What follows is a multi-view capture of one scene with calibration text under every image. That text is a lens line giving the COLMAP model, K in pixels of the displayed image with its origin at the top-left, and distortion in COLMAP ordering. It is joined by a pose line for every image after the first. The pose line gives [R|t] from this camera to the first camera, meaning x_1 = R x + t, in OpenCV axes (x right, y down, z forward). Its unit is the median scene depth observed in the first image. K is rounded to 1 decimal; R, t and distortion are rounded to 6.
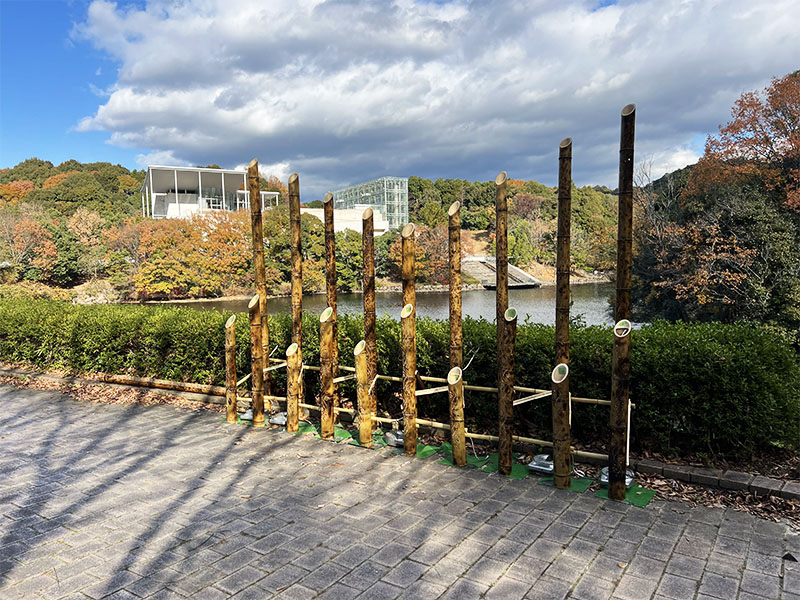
lens RADIAL K [[590.6, 0, 400.0], [0, 590.6, 300.0], [0, 0, 1]] dist [0.056907, -0.055284]
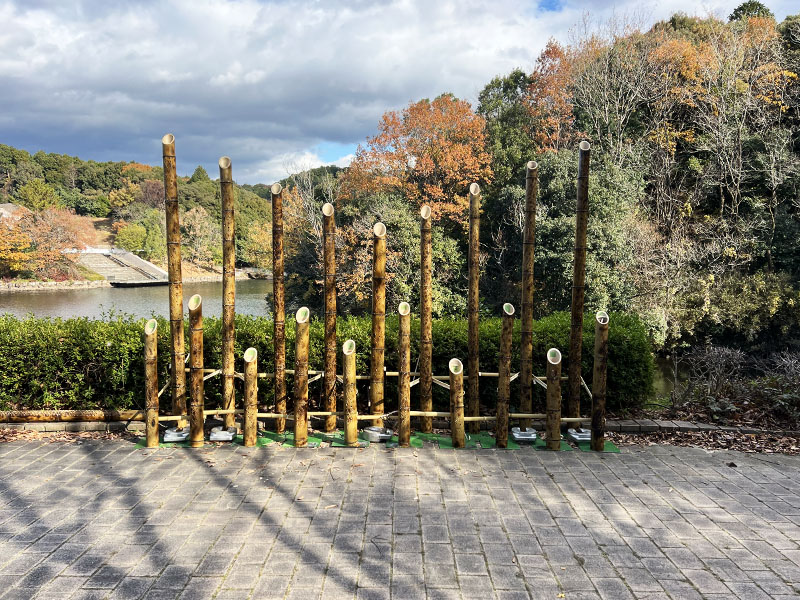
lens RADIAL K [[620.0, 0, 400.0], [0, 620.0, 300.0], [0, 0, 1]] dist [0.055883, -0.059754]
pose [[0.832959, -0.013882, 0.553160, -0.480347], [0.011954, 0.999903, 0.007093, -0.003992], [-0.553205, 0.000705, 0.833045, 0.073902]]
